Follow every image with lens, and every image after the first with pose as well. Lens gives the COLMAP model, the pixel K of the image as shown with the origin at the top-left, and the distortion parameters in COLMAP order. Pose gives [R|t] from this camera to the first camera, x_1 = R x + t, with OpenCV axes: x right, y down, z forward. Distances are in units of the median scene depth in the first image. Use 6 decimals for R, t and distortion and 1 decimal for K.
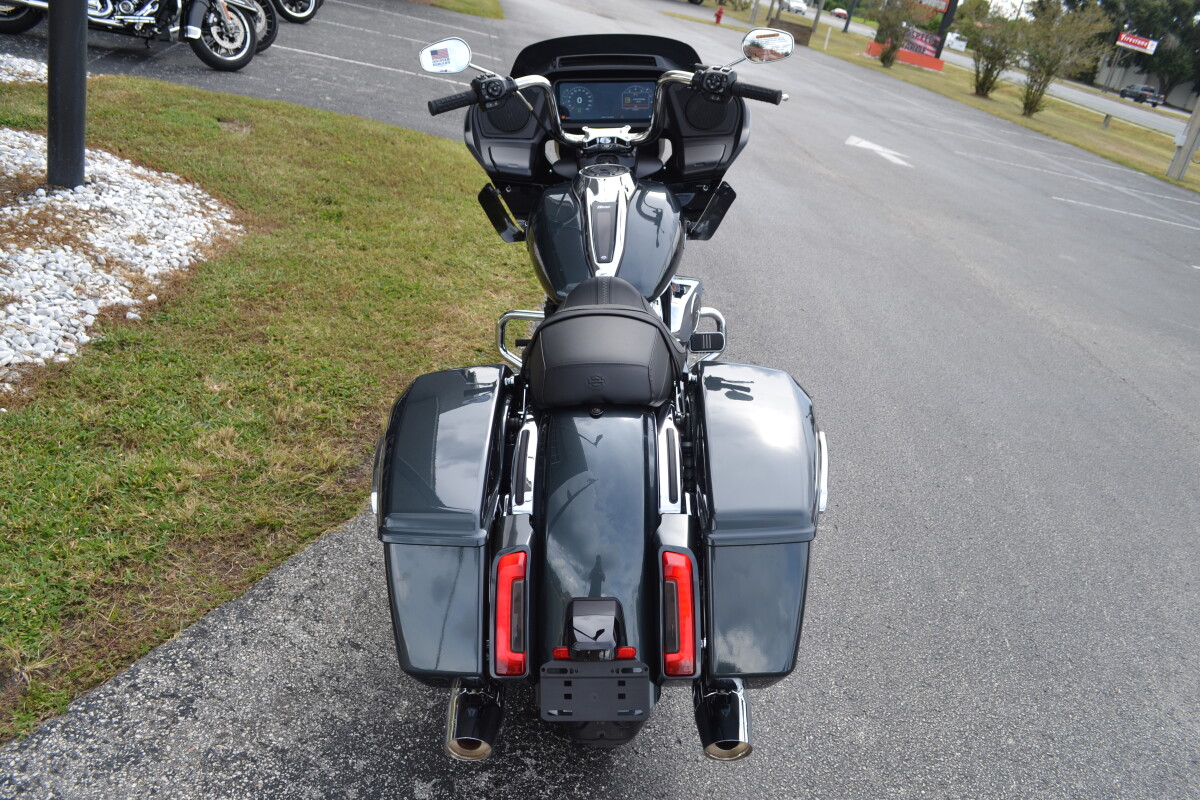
lens RADIAL K [[982.0, 0, 596.3], [0, 982.0, 402.4], [0, 0, 1]] dist [-0.069306, -0.006095]
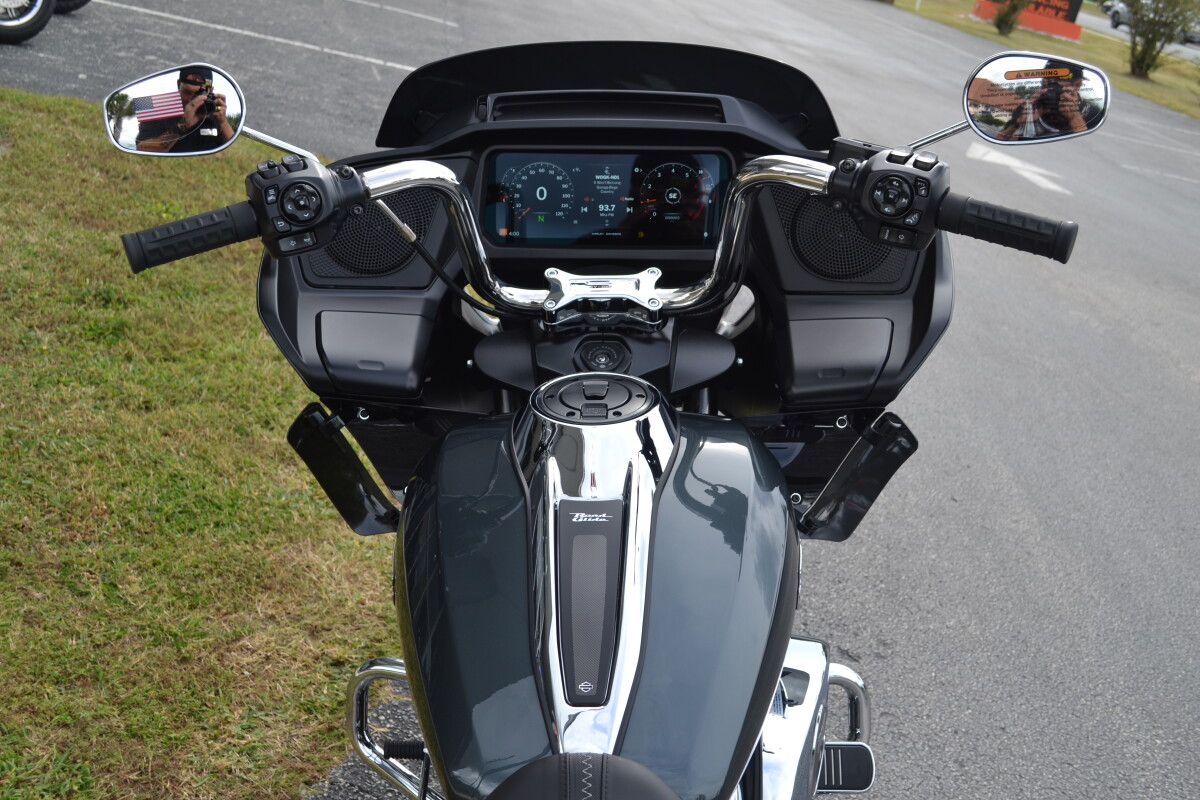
lens RADIAL K [[1322.8, 0, 599.1], [0, 1322.8, 400.5], [0, 0, 1]] dist [-0.042558, 0.000000]
pose [[0.999869, 0.015973, 0.002522, 0.008301], [-0.015814, 0.998433, -0.053682, -0.197945], [-0.003376, 0.053635, 0.998555, 0.447383]]
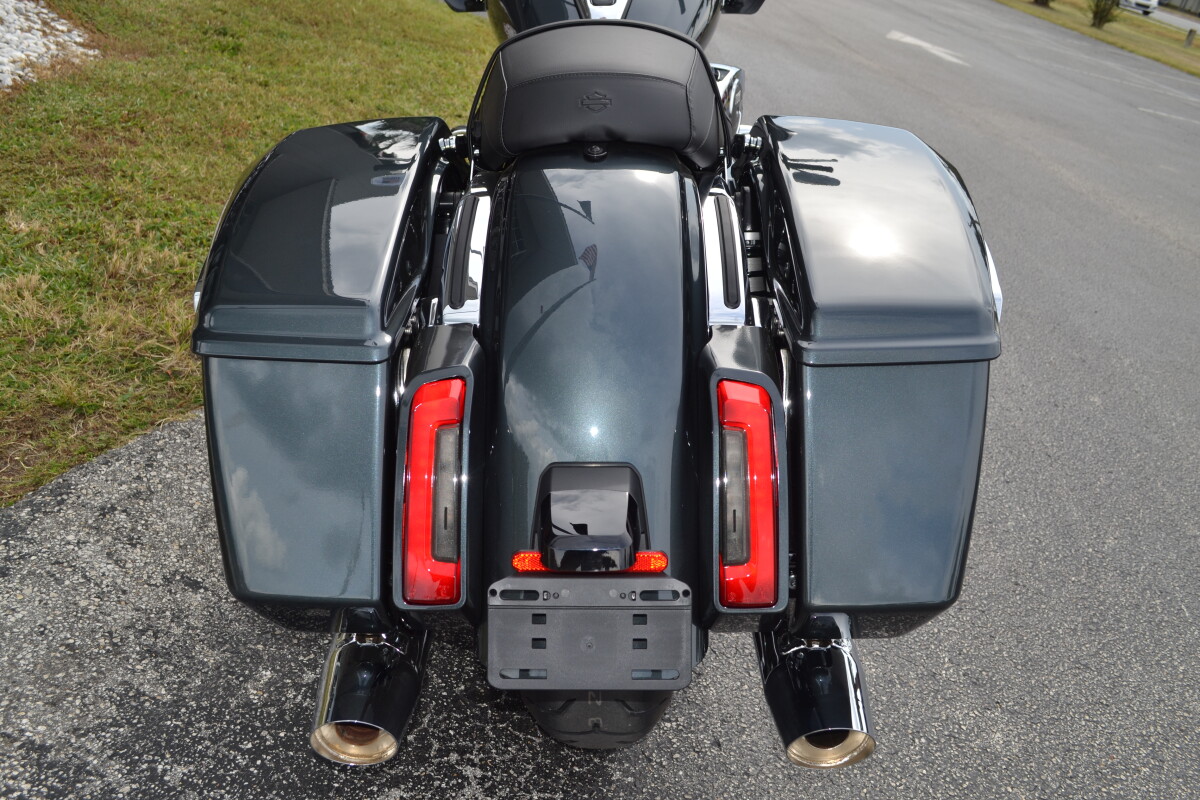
lens RADIAL K [[1149.0, 0, 598.9], [0, 1149.0, 400.4], [0, 0, 1]] dist [-0.056153, 0.000000]
pose [[0.999625, 0.014786, 0.023029, -0.007146], [-0.015300, 0.999635, 0.022282, 0.087376], [-0.022691, -0.022626, 0.999486, 0.213048]]
